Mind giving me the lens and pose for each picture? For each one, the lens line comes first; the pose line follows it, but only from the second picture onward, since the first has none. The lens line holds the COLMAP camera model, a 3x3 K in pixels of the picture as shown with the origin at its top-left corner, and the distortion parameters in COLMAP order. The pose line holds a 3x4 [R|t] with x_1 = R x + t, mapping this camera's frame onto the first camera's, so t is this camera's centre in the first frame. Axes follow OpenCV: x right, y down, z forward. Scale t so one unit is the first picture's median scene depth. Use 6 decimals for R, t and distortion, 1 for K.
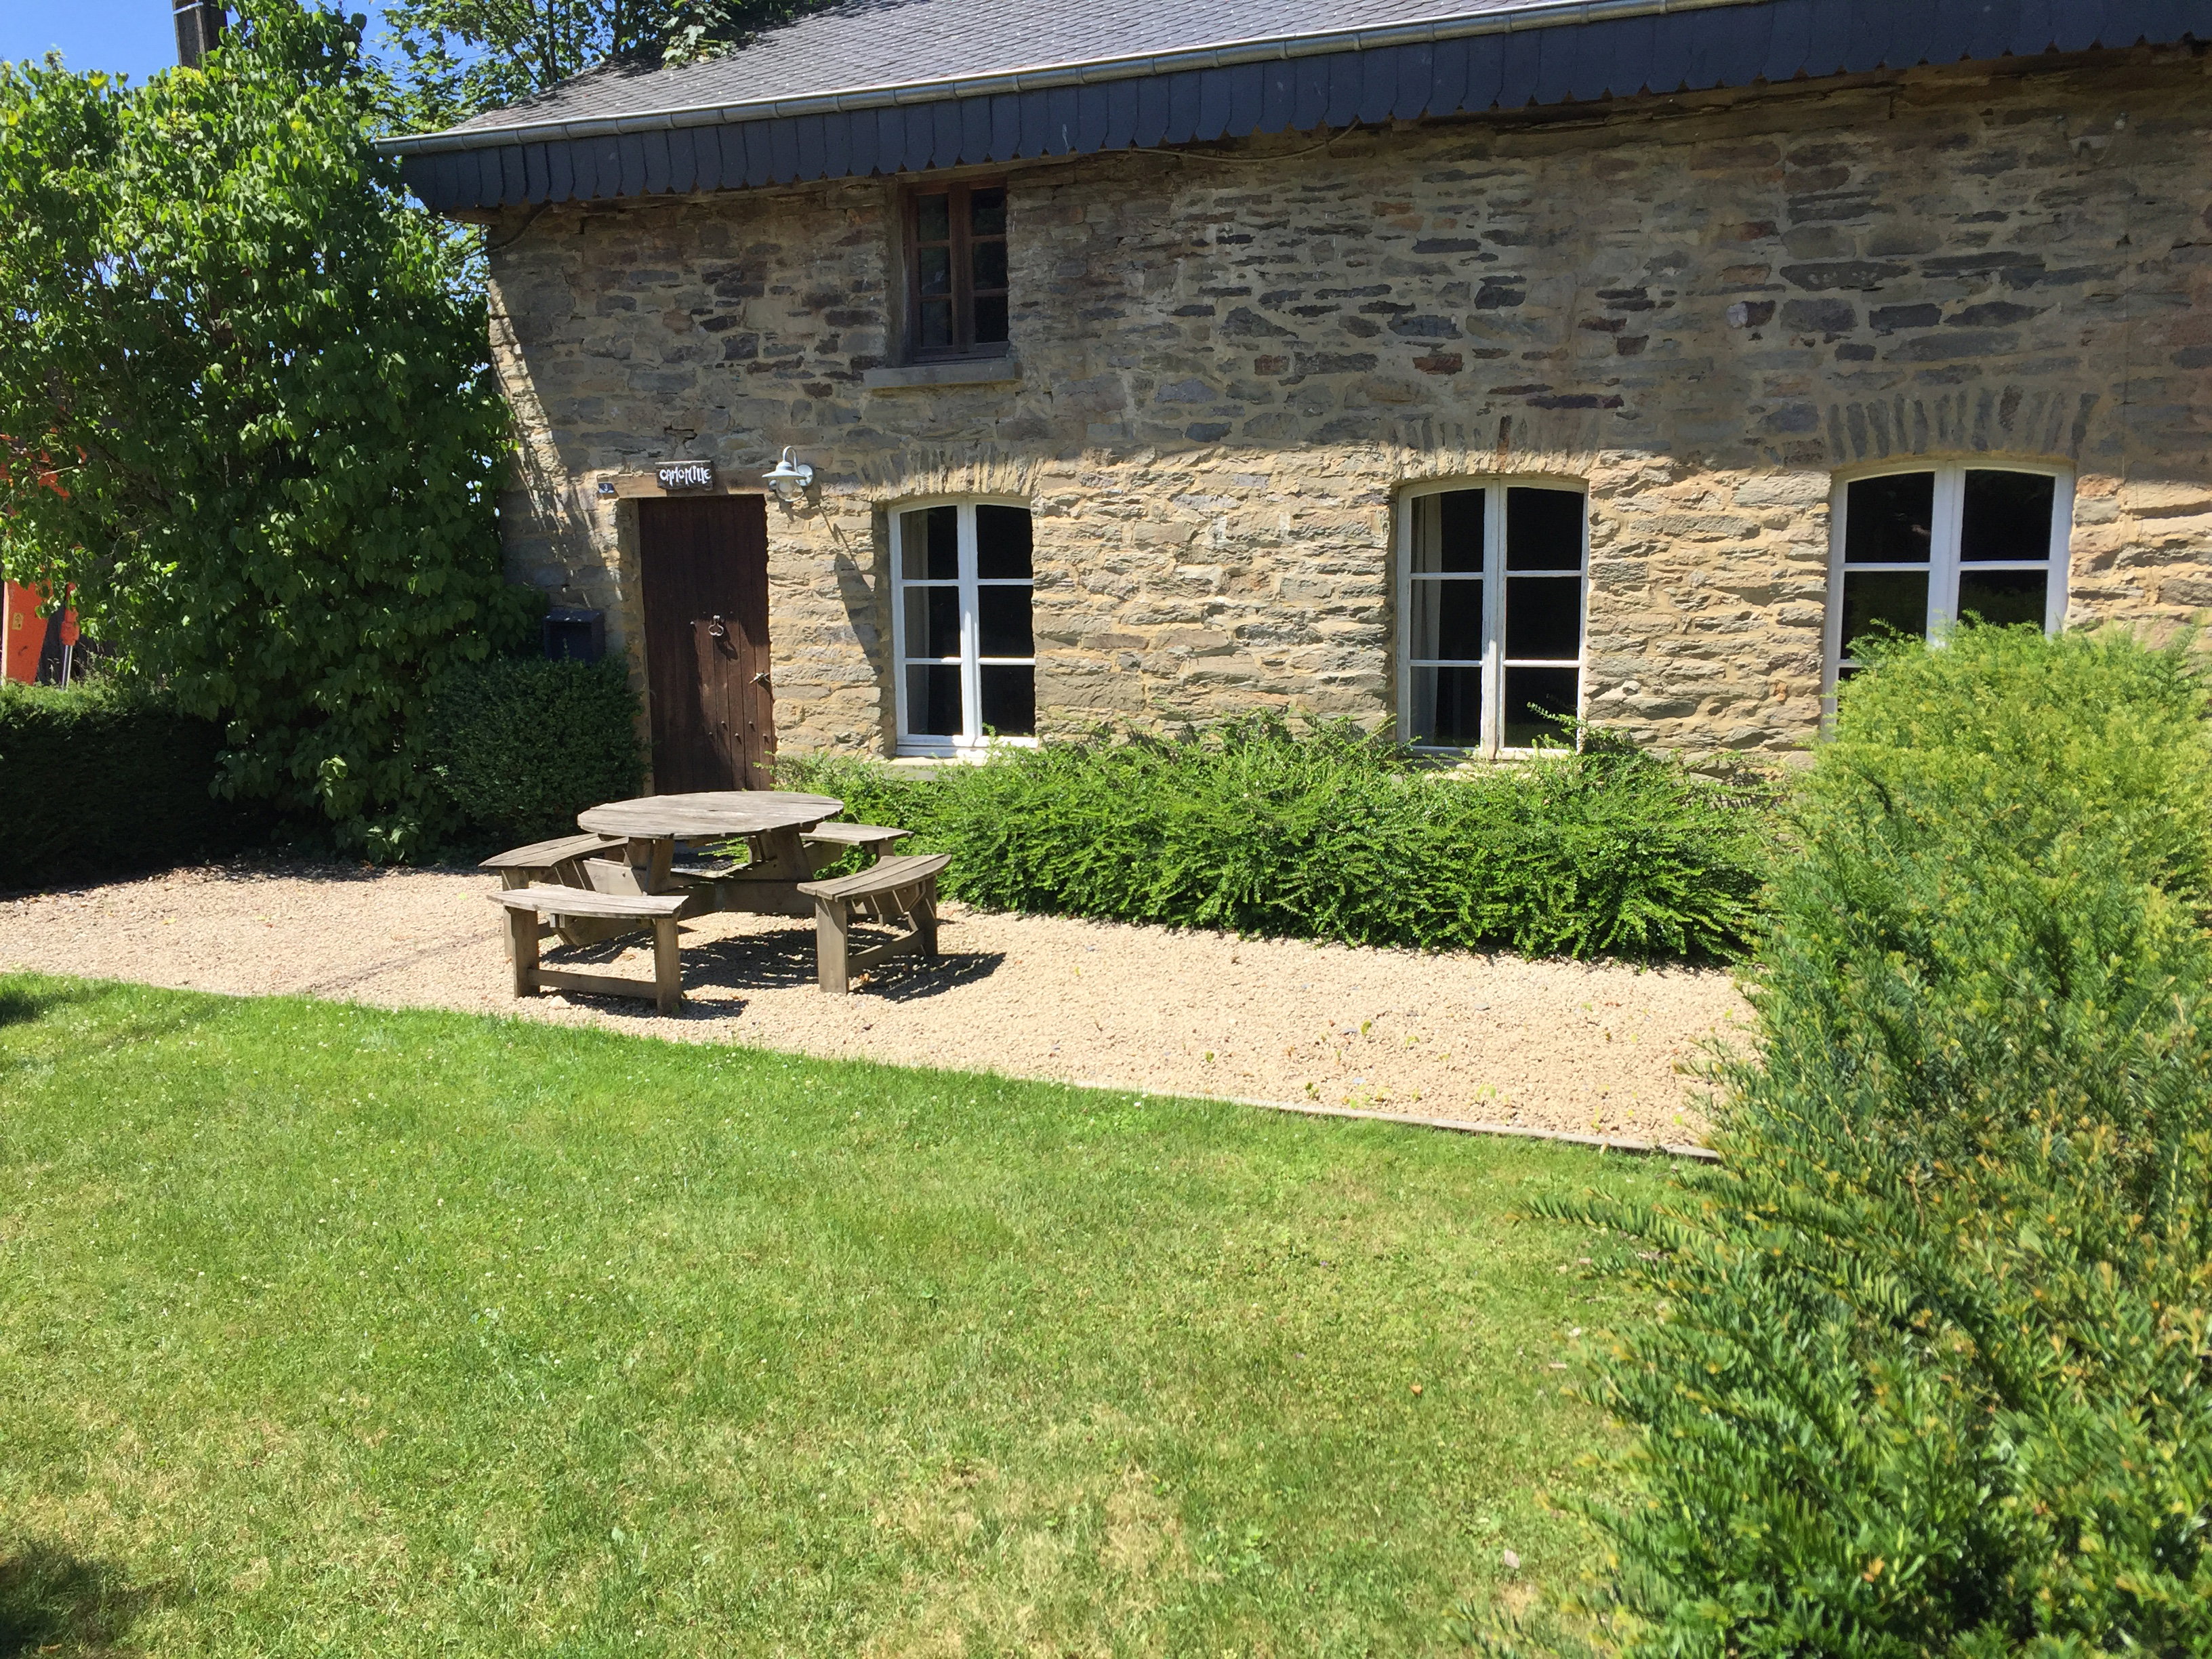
lens RADIAL K [[1924.7, 0, 1107.7], [0, 1924.7, 833.3], [0, 0, 1]] dist [0.045042, -0.015162]
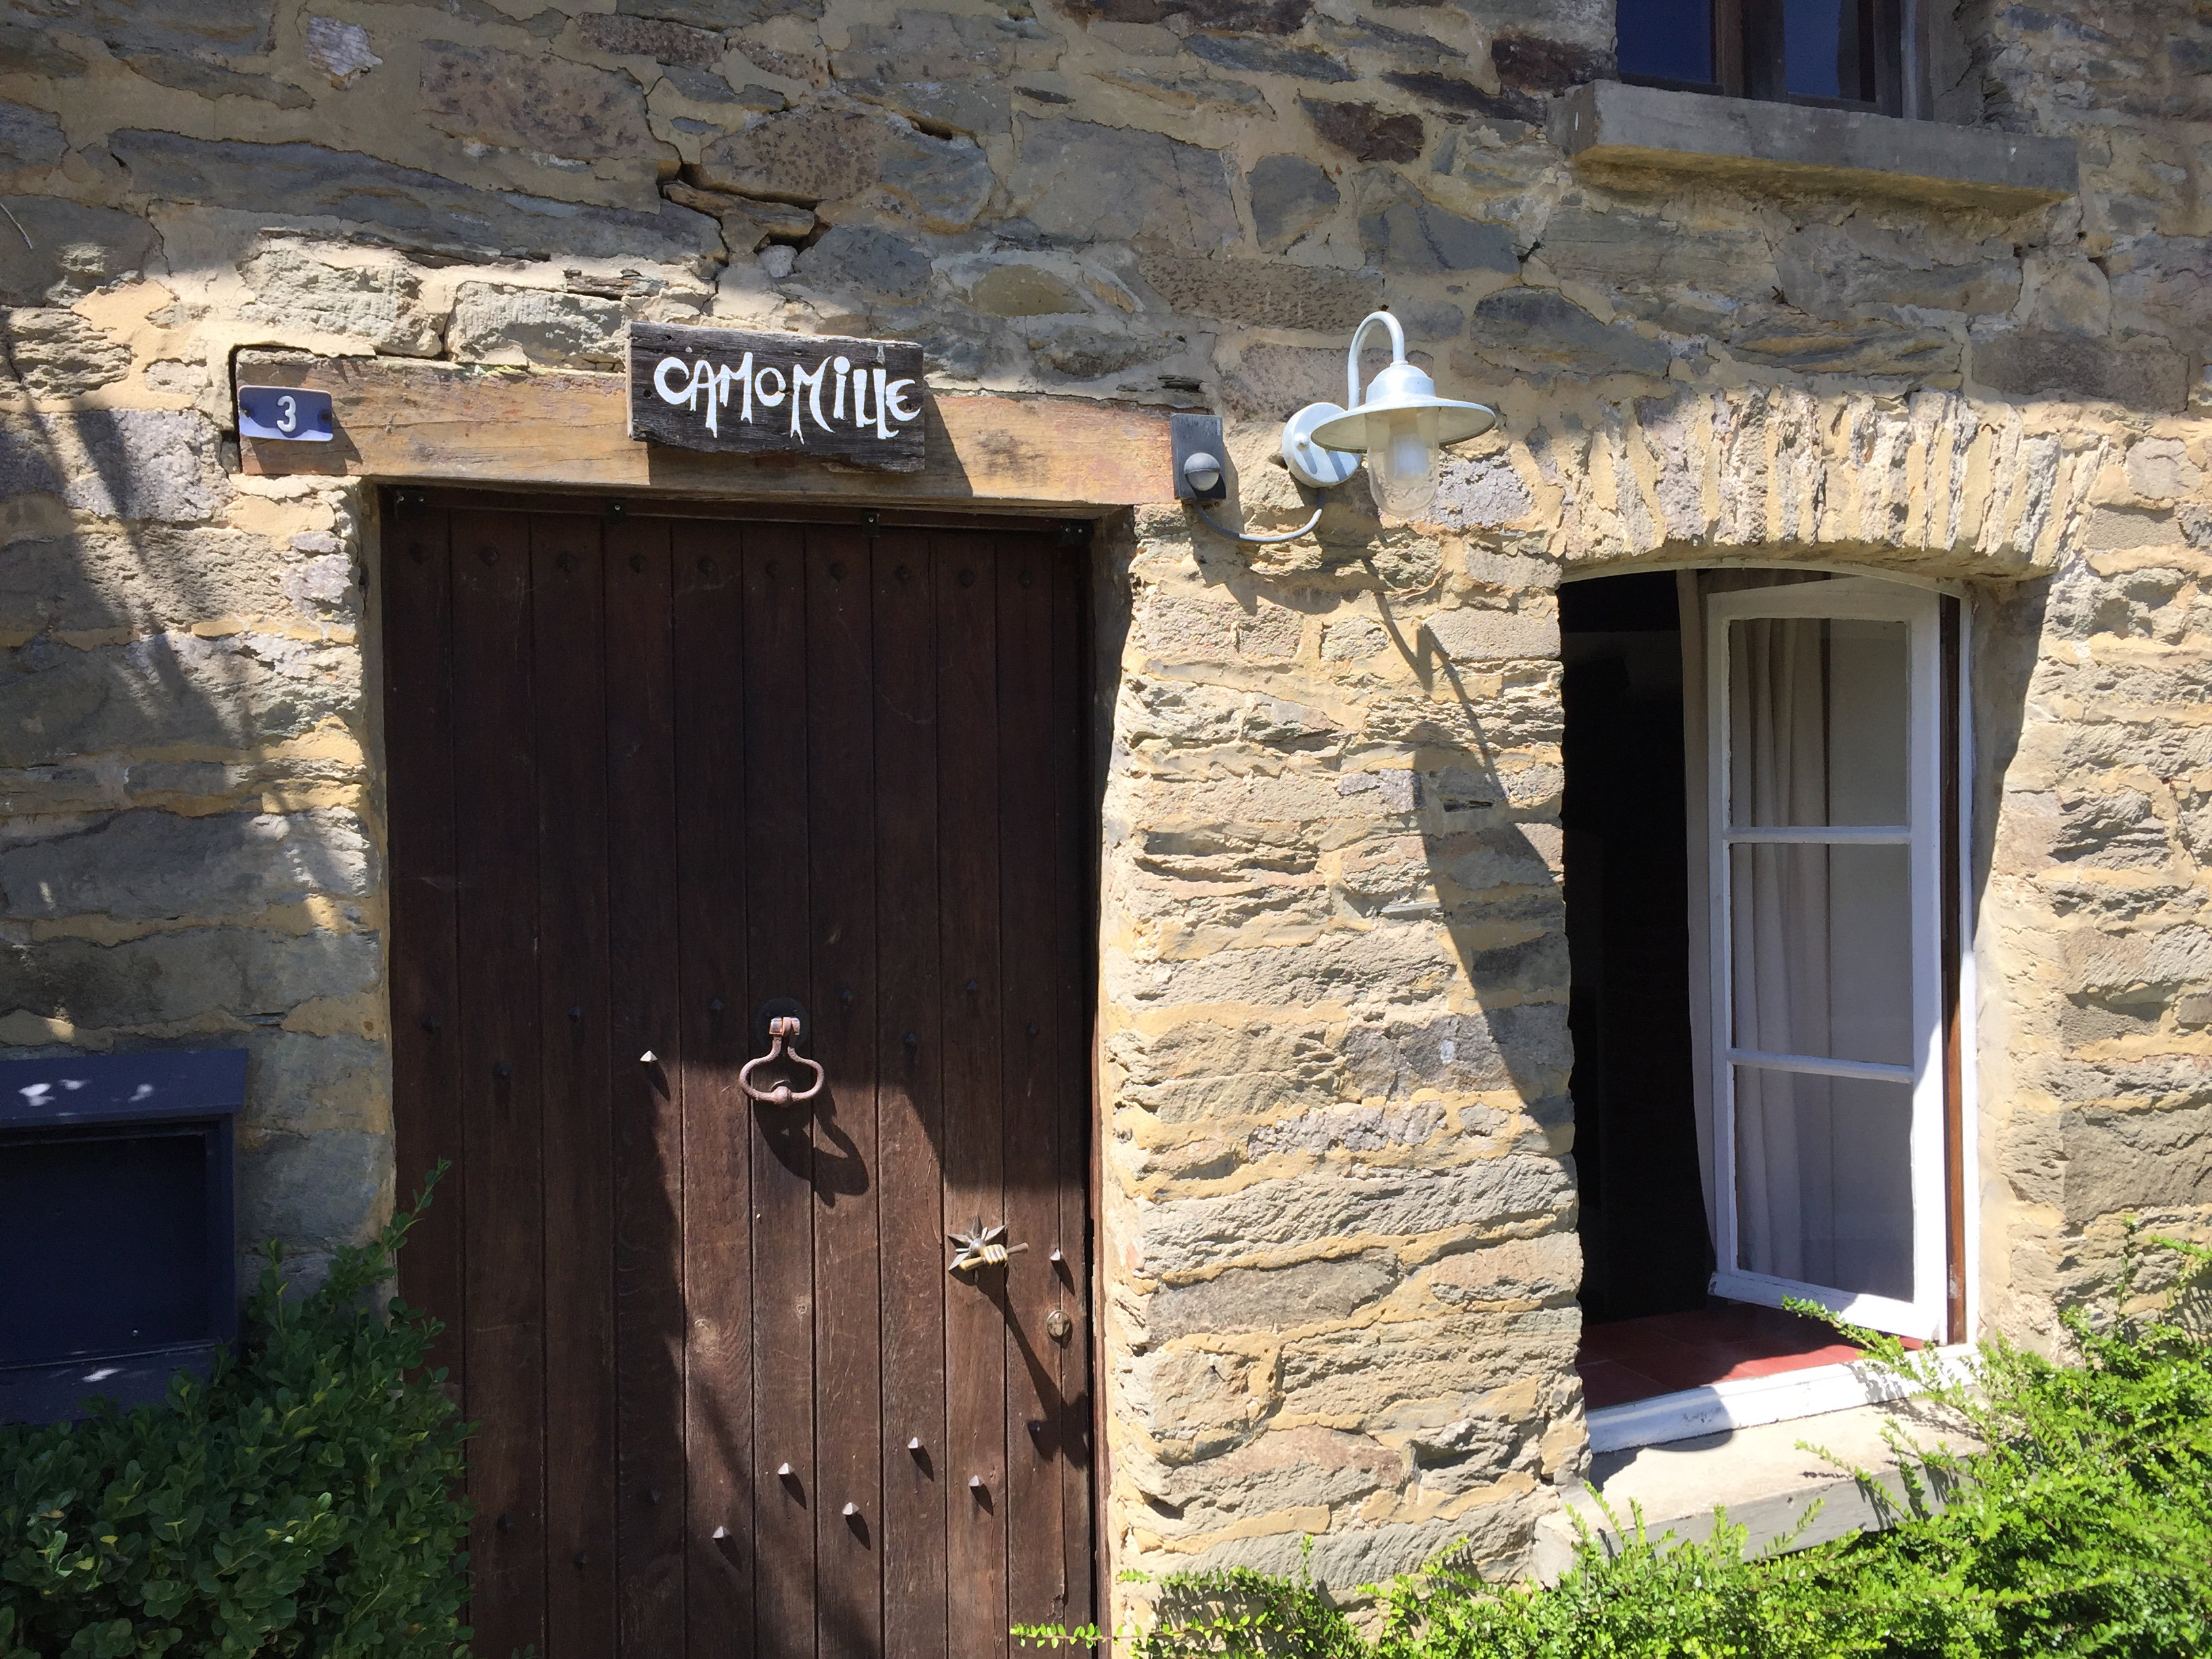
lens RADIAL K [[1924.7, 0, 1105.2], [0, 1924.7, 817.5], [0, 0, 1]] dist [0.045042, -0.015162]
pose [[0.687491, -0.008834, 0.726139, -0.361676], [0.119744, 0.987618, -0.101355, -0.113620], [-0.716253, 0.156632, 0.680036, 0.850647]]
